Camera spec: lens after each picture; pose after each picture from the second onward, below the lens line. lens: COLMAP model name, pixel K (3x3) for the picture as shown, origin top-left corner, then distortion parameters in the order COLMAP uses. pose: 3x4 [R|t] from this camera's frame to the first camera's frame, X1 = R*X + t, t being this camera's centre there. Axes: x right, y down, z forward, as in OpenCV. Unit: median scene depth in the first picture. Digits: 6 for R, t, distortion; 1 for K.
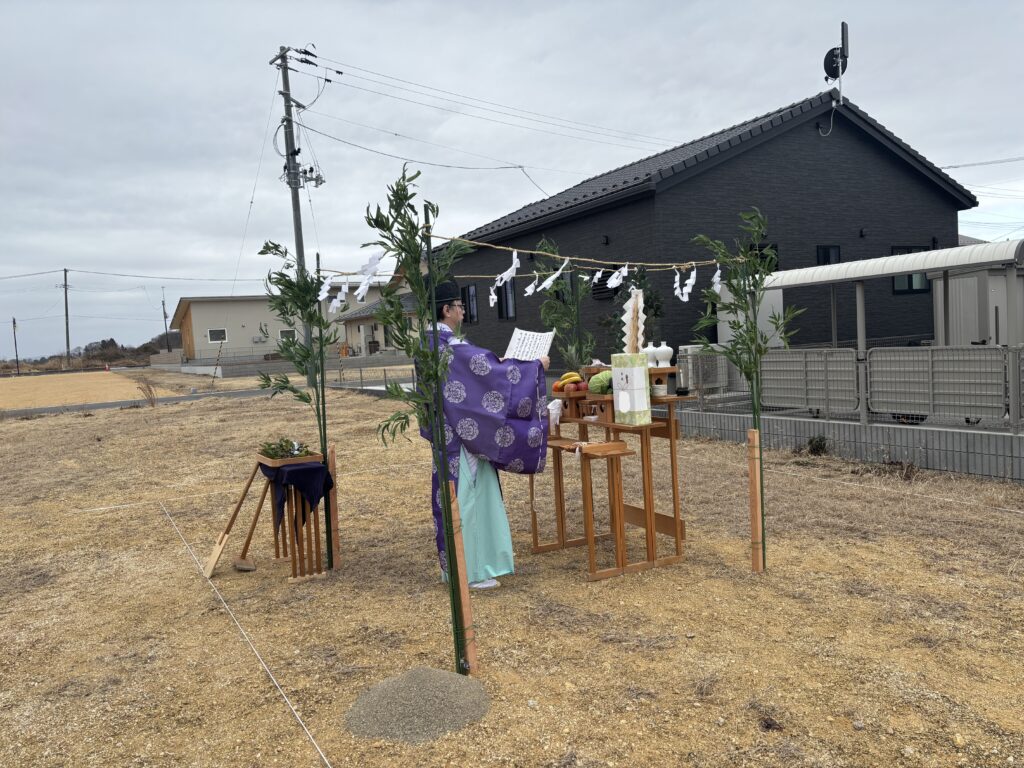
lens RADIAL K [[756.8, 0, 519.4], [0, 756.8, 389.1], [0, 0, 1]] dist [0.013619, -0.011197]
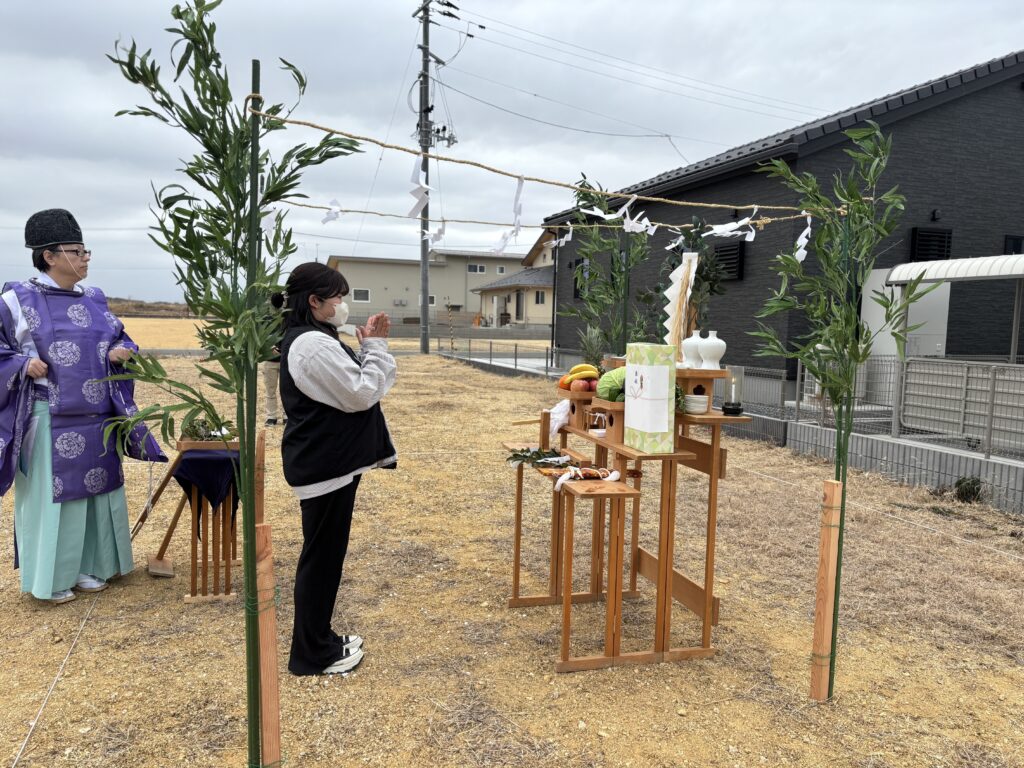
lens RADIAL K [[756.8, 0, 521.8], [0, 756.8, 392.4], [0, 0, 1]] dist [0.013619, -0.011197]
pose [[0.978493, 0.099823, -0.180518, 0.140029], [-0.093955, 0.994740, 0.040792, -0.018618], [0.183640, -0.022954, 0.982725, 0.289101]]
